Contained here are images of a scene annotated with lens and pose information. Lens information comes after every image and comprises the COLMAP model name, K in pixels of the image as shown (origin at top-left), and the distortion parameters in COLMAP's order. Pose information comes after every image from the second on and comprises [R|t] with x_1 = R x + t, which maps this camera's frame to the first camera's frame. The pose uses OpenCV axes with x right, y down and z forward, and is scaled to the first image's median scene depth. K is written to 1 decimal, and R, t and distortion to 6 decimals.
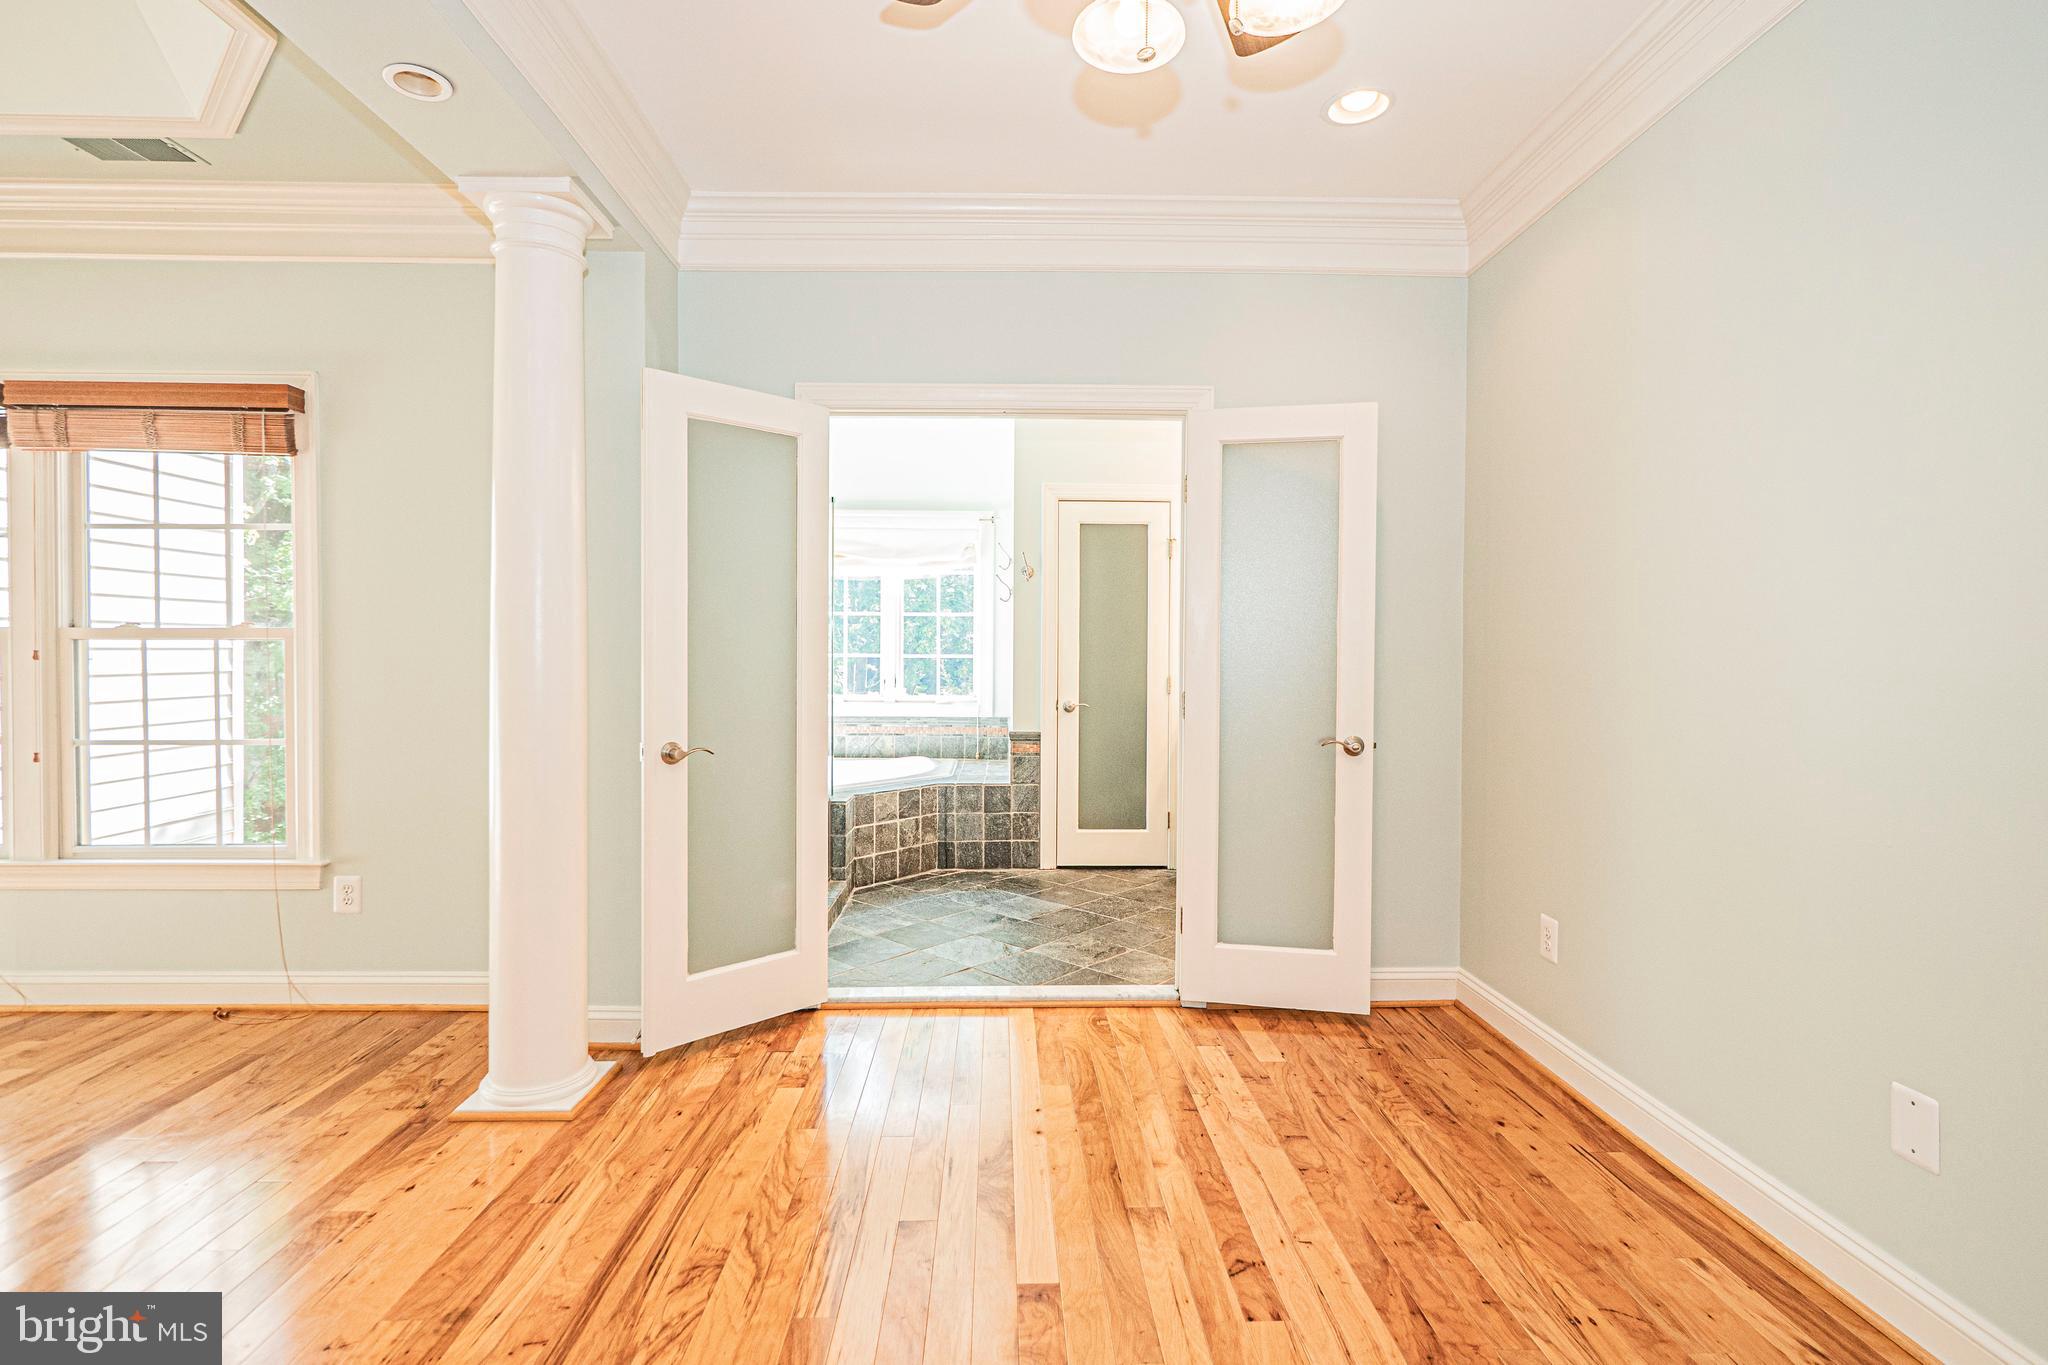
lens RADIAL K [[963.3, 0, 1013.0], [0, 963.3, 672.1], [0, 0, 1]] dist [-0.001092, 0.001691]
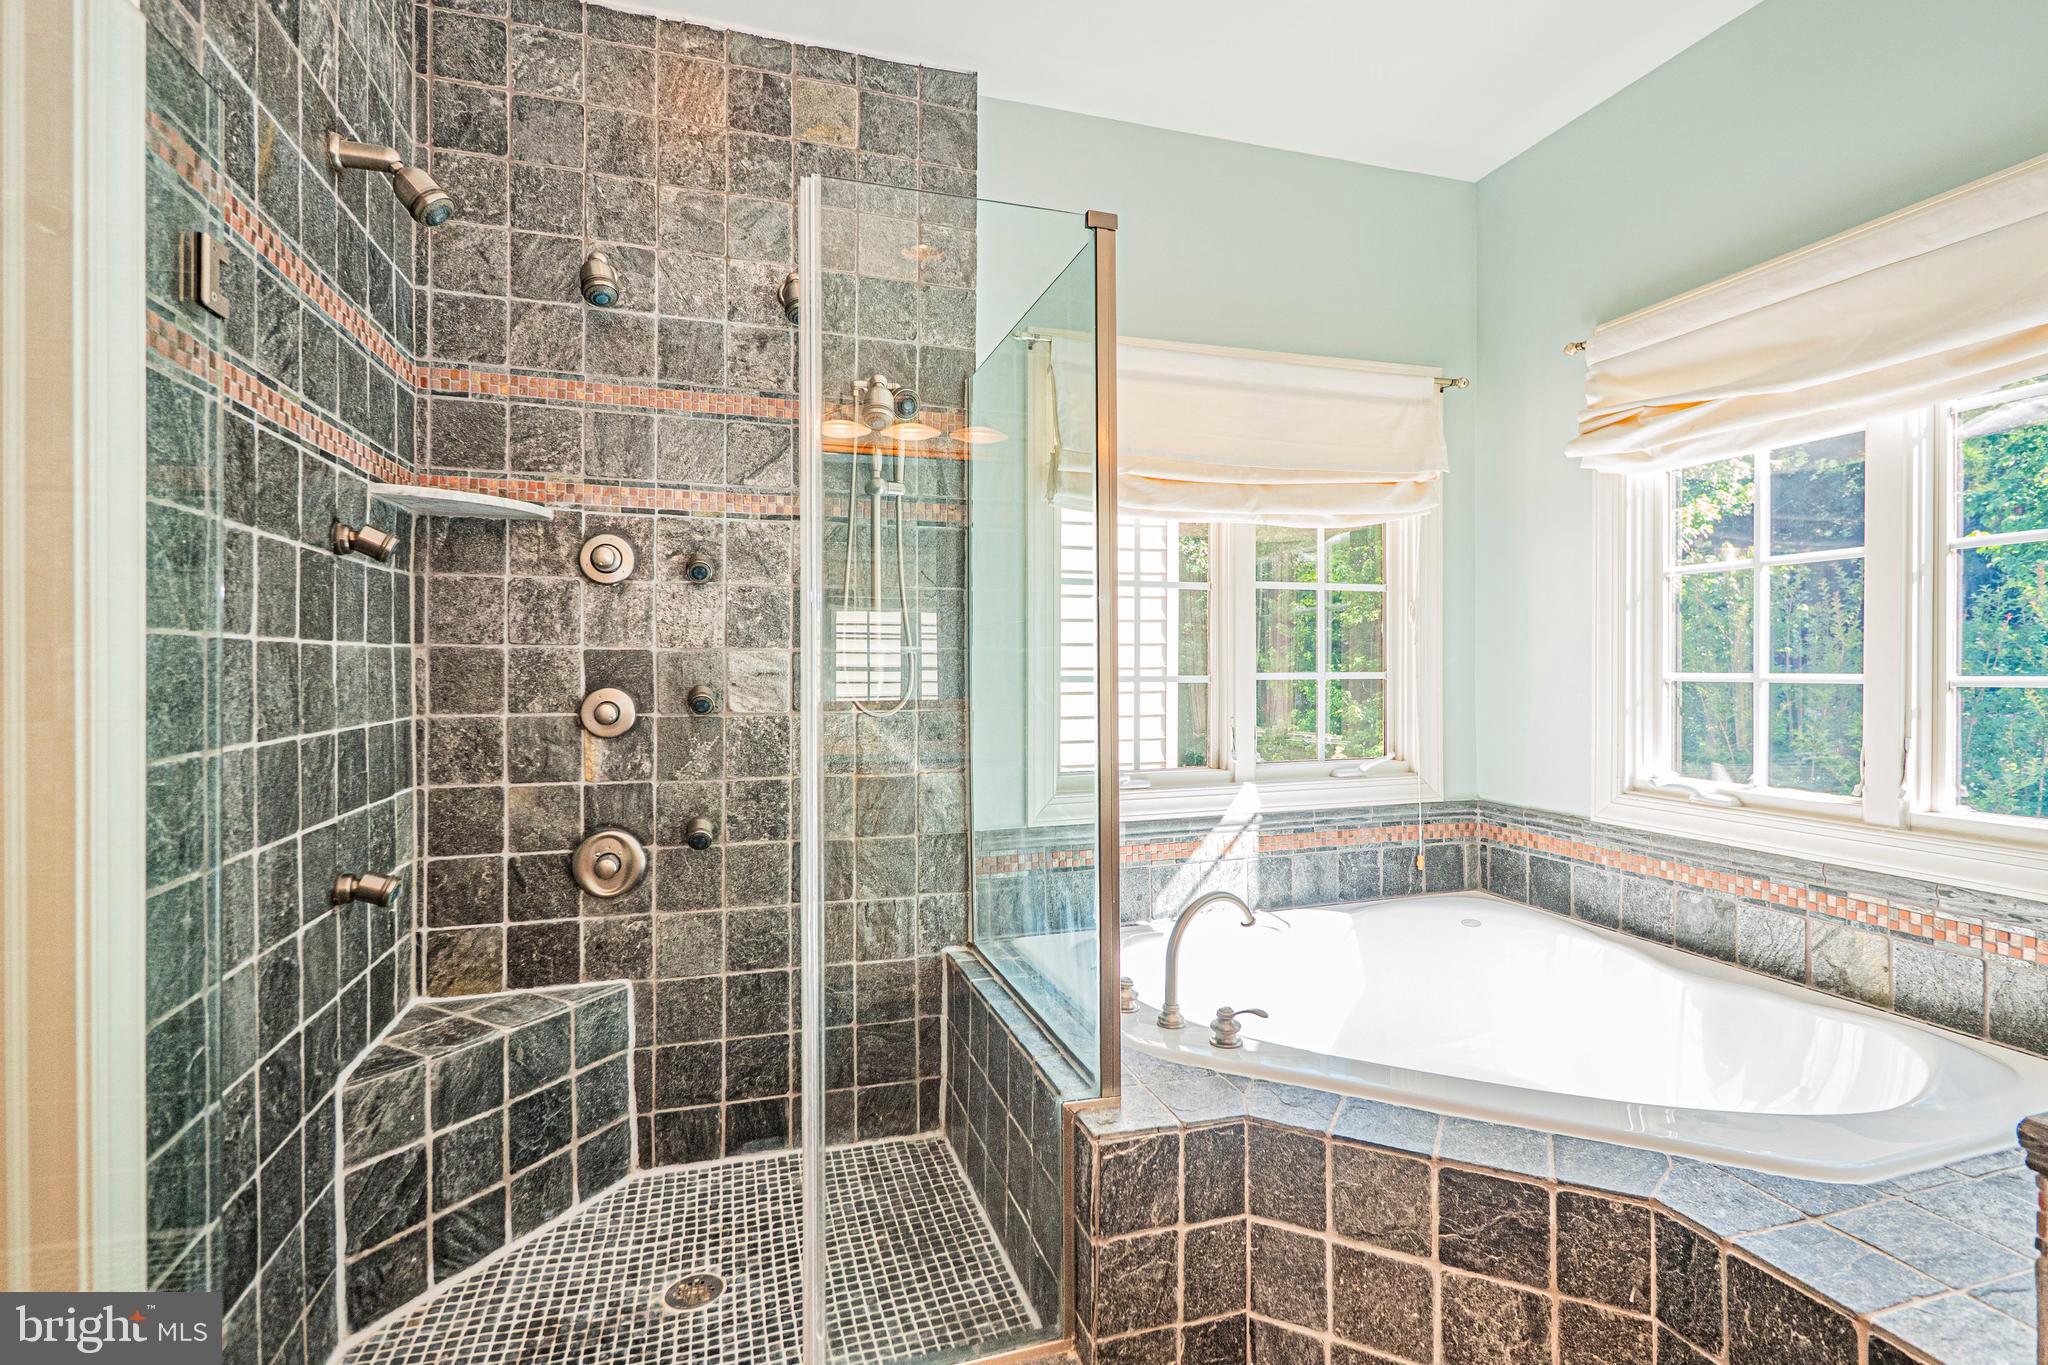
lens RADIAL K [[963.3, 0, 1027.2], [0, 963.3, 672.2], [0, 0, 1]] dist [-0.001092, 0.001691]
pose [[0.289292, -0.000609, -0.957241, 0.113510], [-0.016145, 0.999854, -0.005516, -0.016260], [0.957105, 0.017050, 0.289240, 0.778689]]
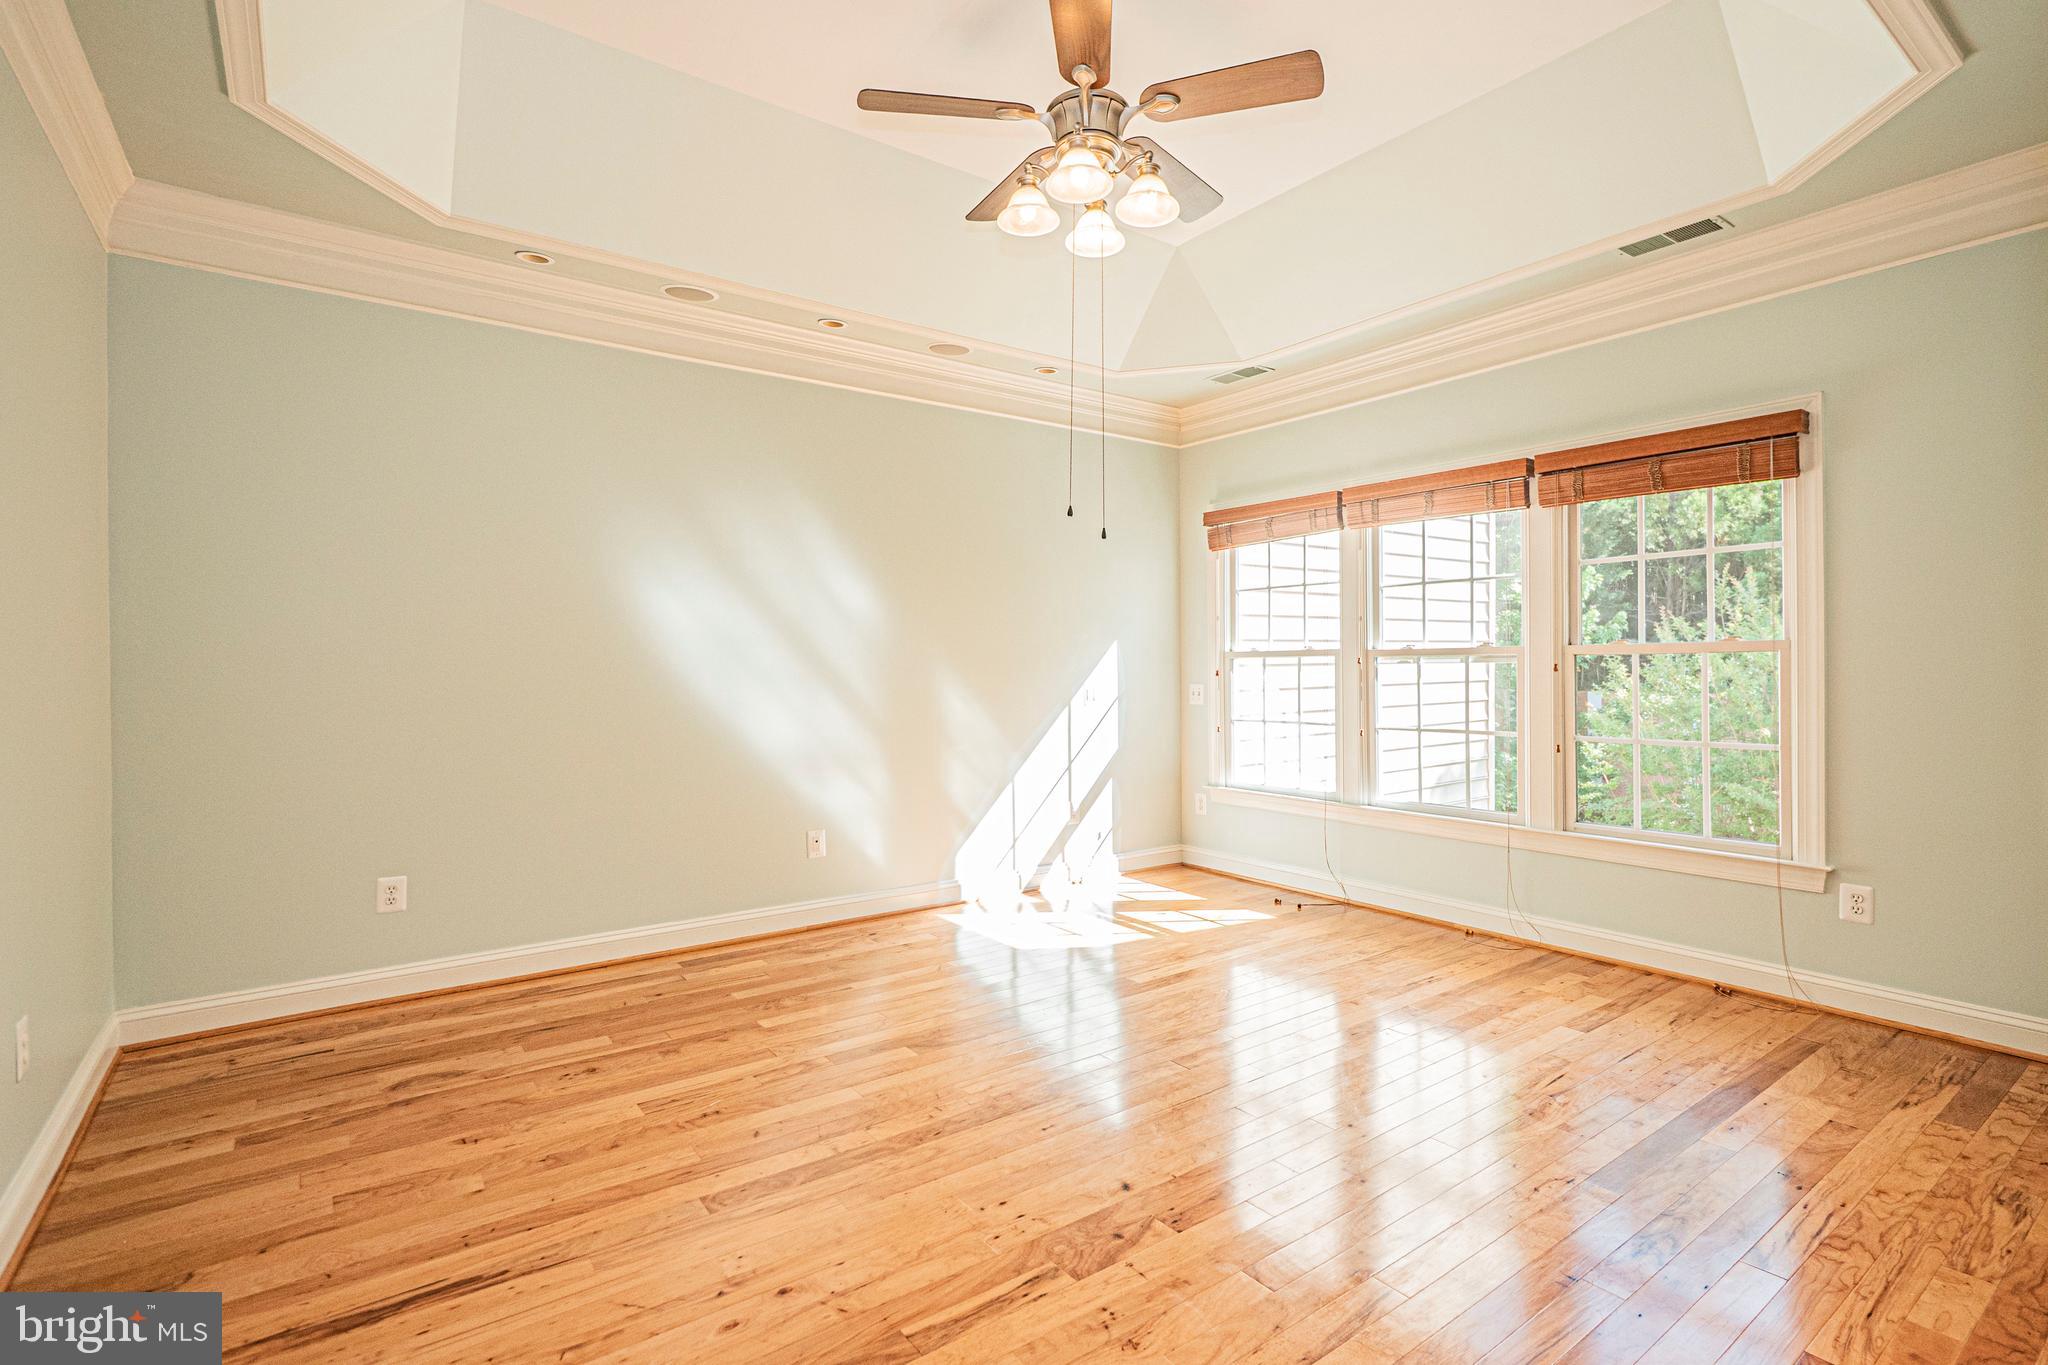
lens RADIAL K [[963.3, 0, 1031.8], [0, 963.3, 676.2], [0, 0, 1]] dist [-0.001092, 0.001691]
pose [[0.576892, -0.002315, -0.816817, -0.228247], [-0.004829, 0.999969, -0.006245, 0.002696], [0.816806, 0.007547, 0.576863, -0.175640]]
